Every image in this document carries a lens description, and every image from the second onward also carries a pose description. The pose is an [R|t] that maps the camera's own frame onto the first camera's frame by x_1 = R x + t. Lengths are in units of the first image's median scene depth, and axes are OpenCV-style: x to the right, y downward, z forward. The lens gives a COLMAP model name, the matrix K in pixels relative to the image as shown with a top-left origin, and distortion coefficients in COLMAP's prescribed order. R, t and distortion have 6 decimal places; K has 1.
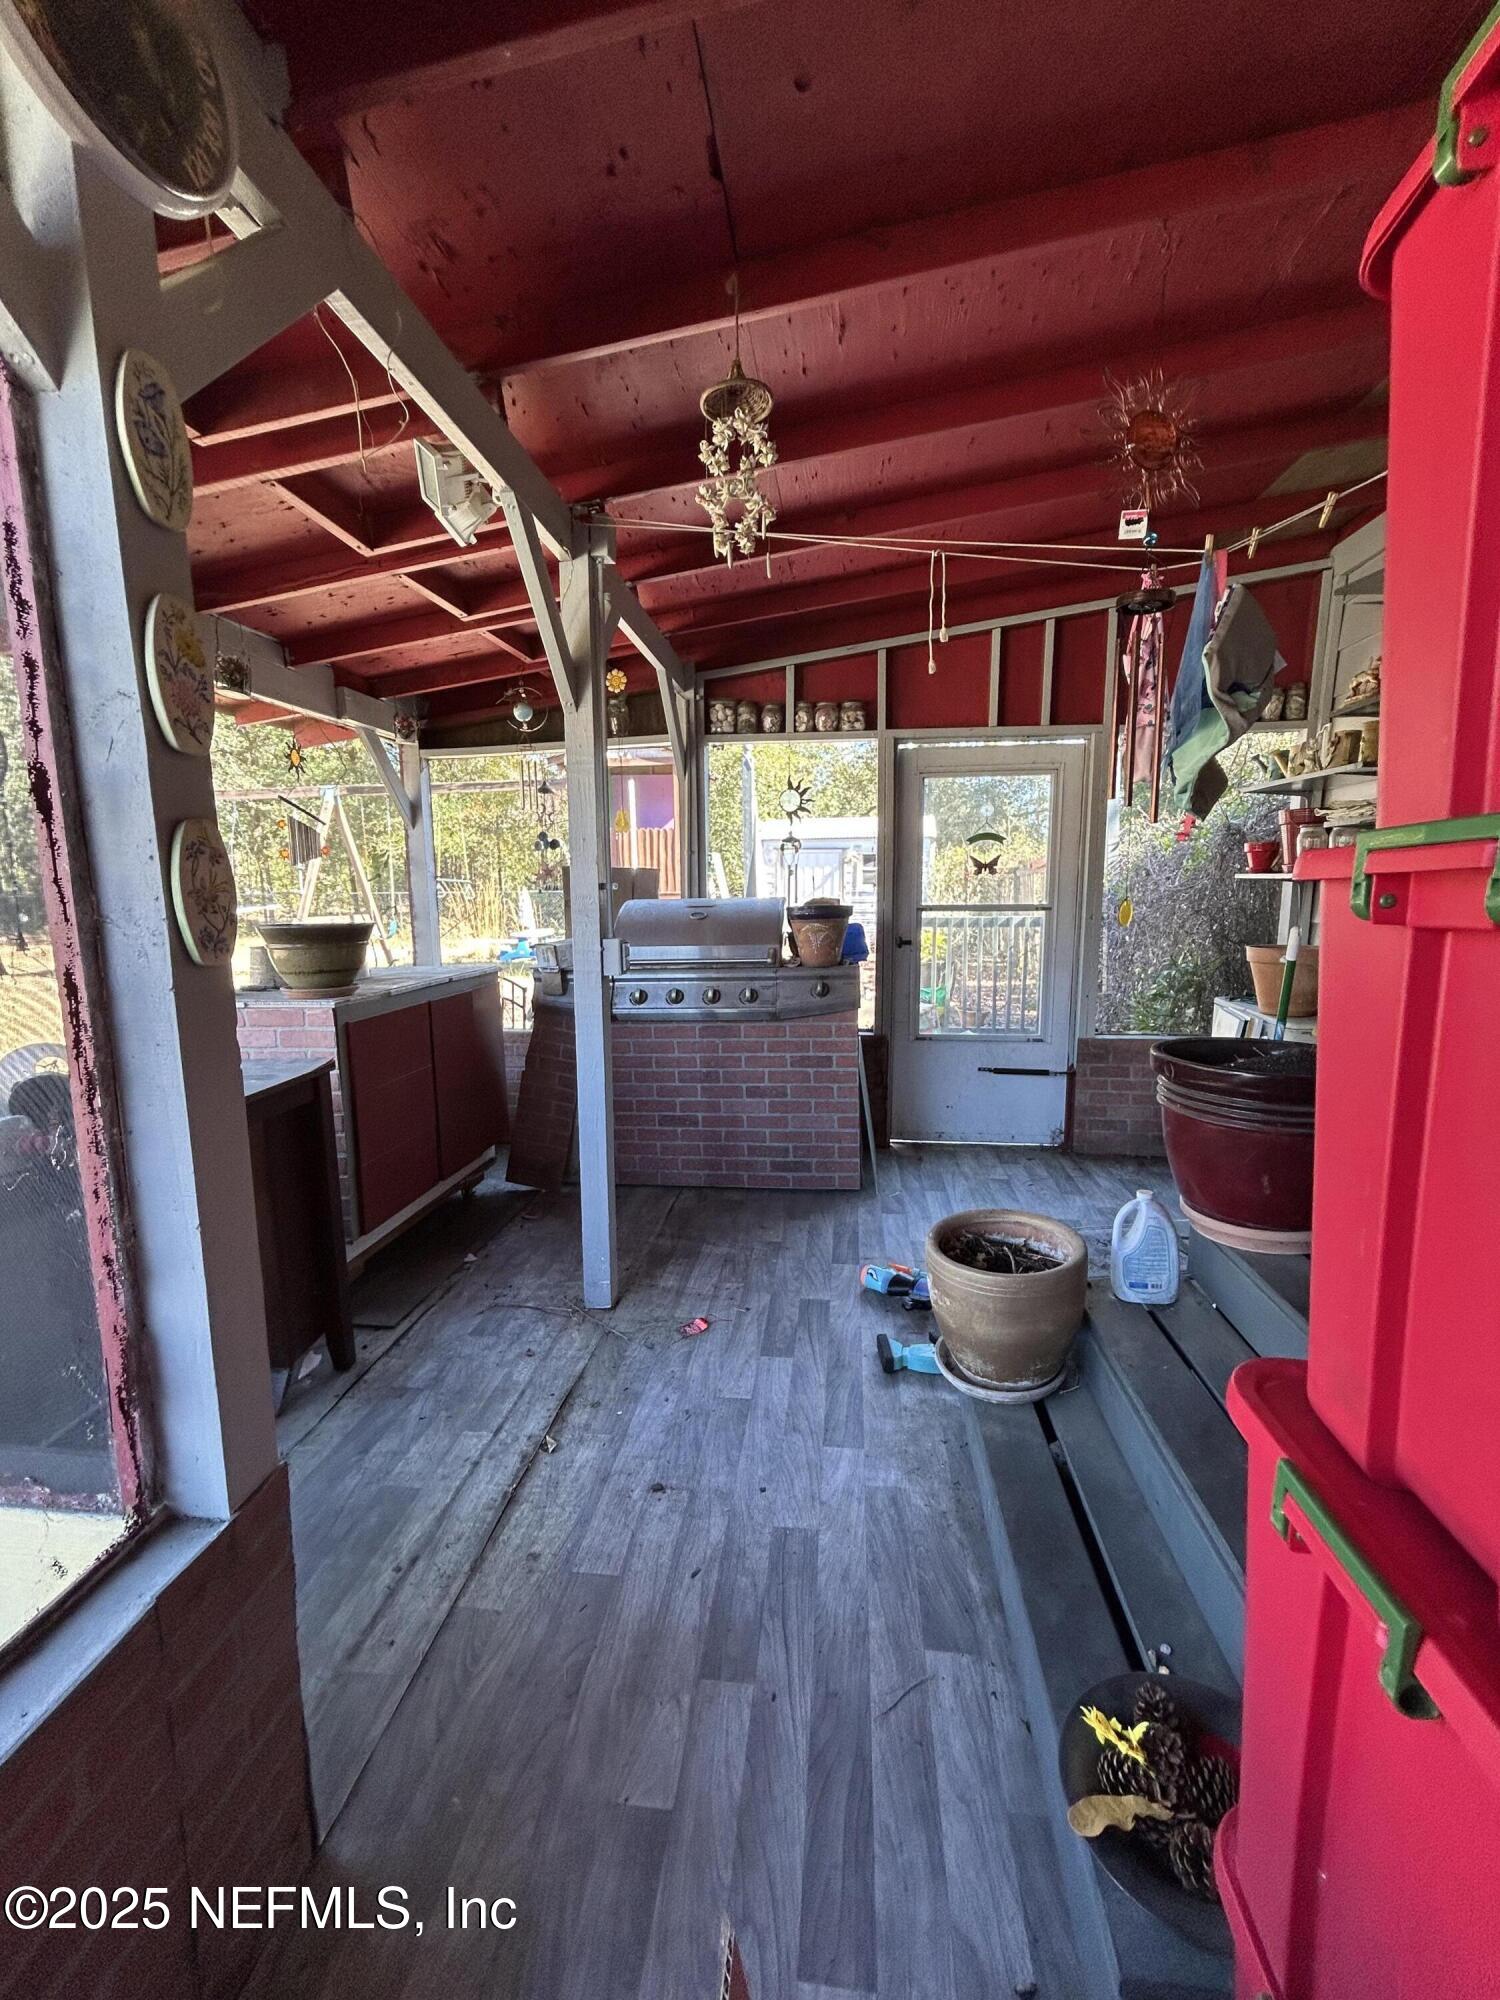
lens RADIAL K [[813.8, 0, 755.0], [0, 813.8, 994.9], [0, 0, 1]] dist [0.000187, -0.000129]
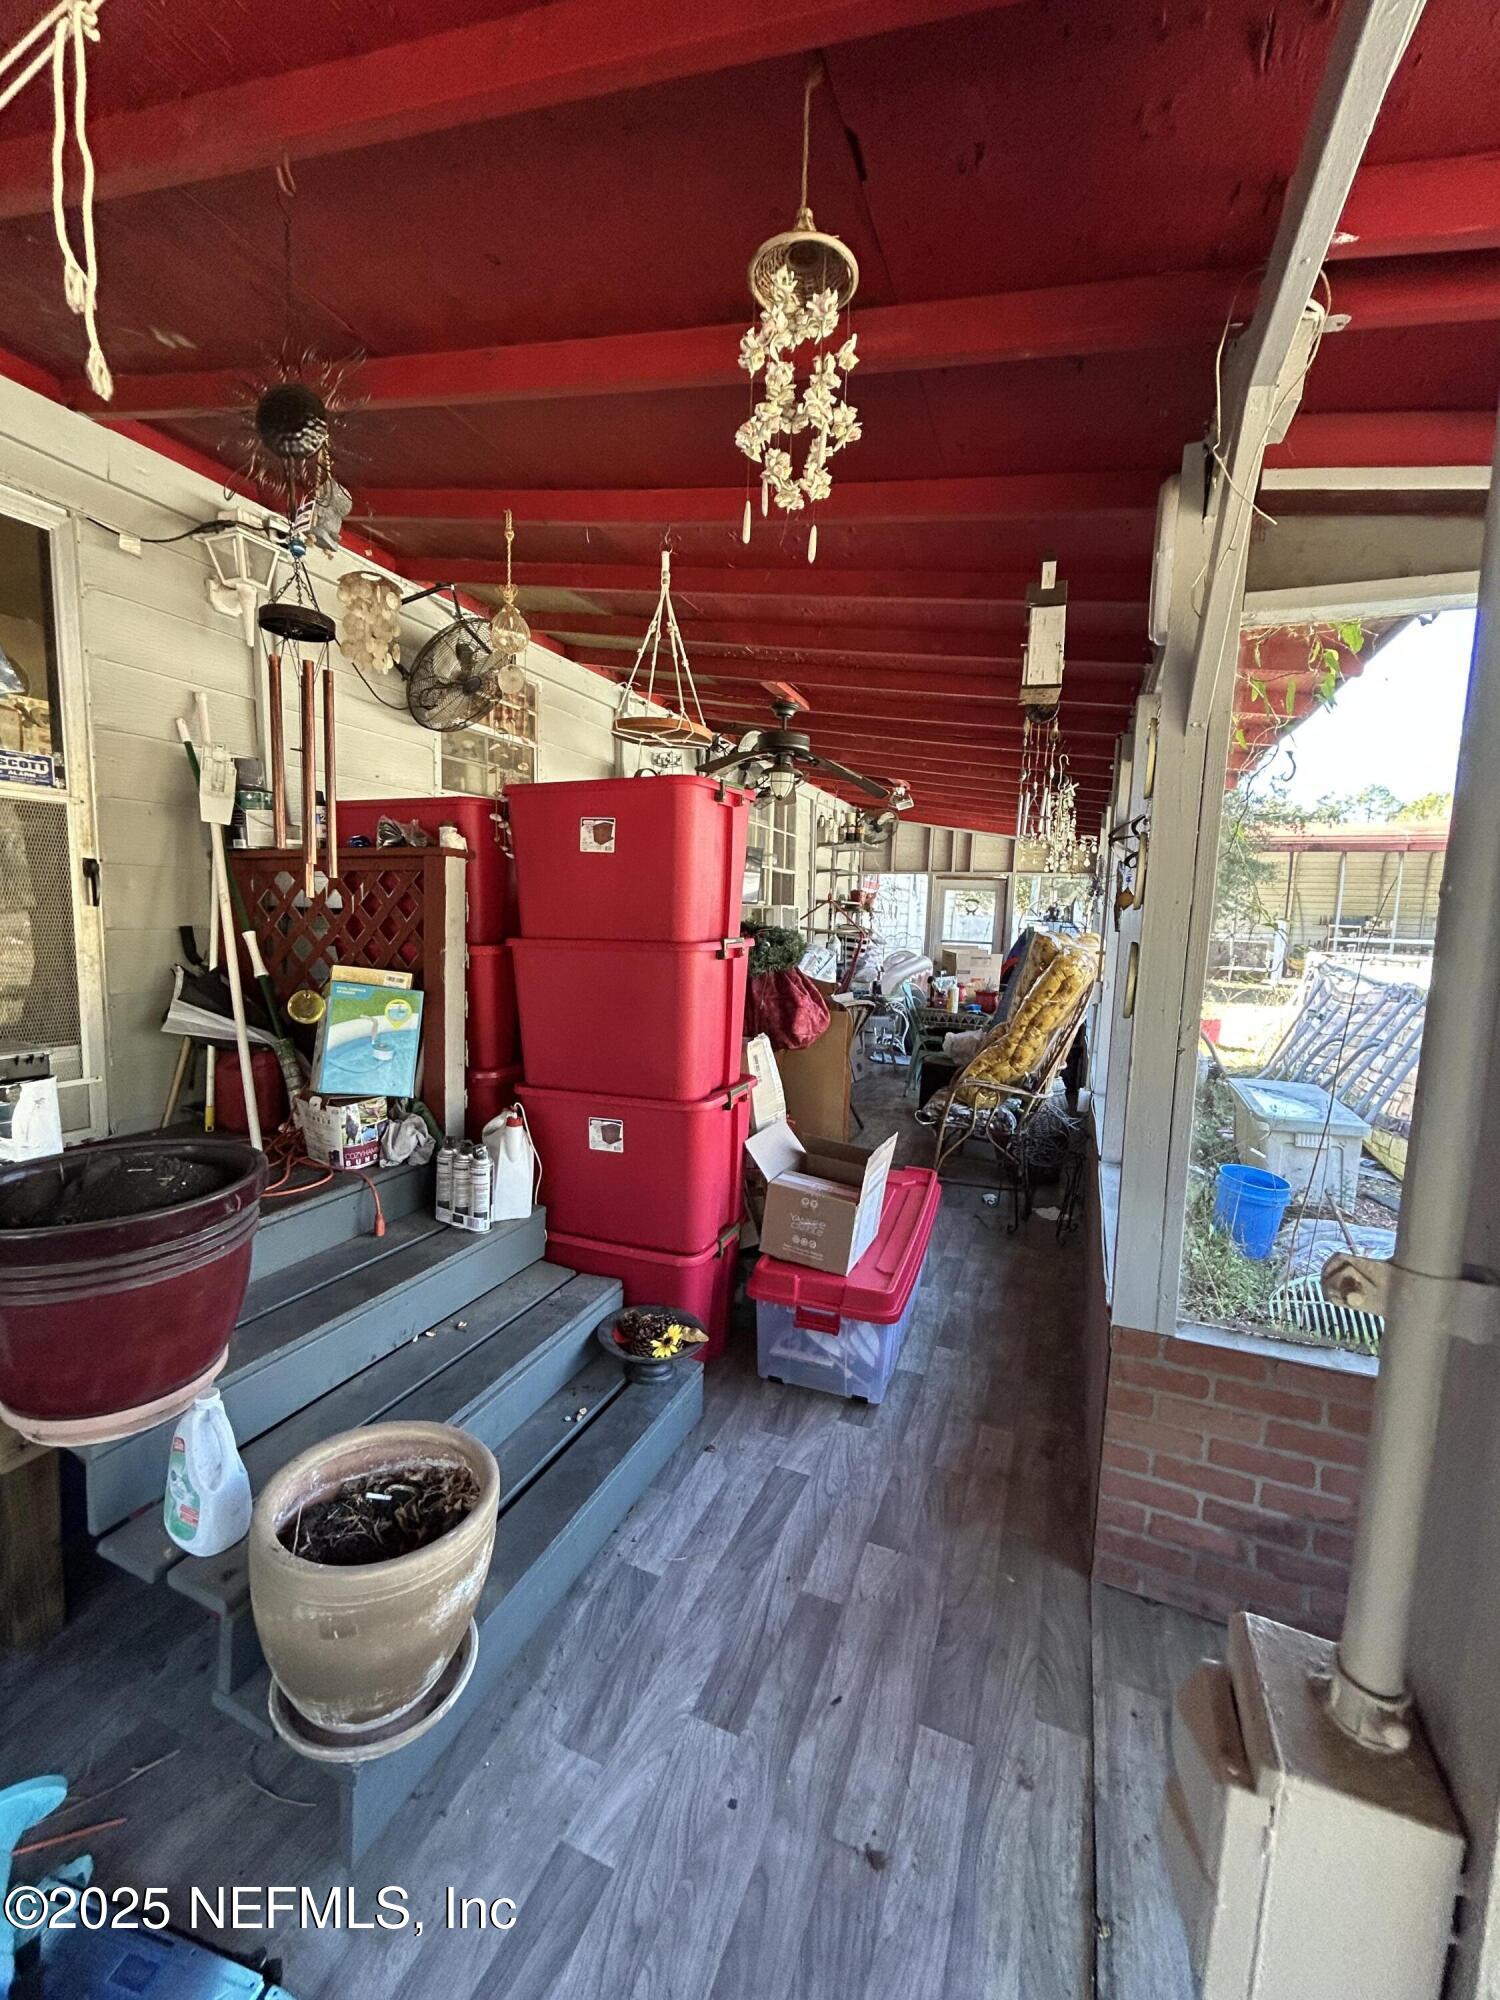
lens RADIAL K [[813.8, 0, 757.4], [0, 813.8, 1005.9], [0, 0, 1]] dist [0.000187, -0.000129]
pose [[-0.965931, -0.051859, 0.253551, -0.193193], [0.007777, 0.973459, 0.228727, -0.309377], [-0.258683, 0.222907, -0.939891, 1.831842]]
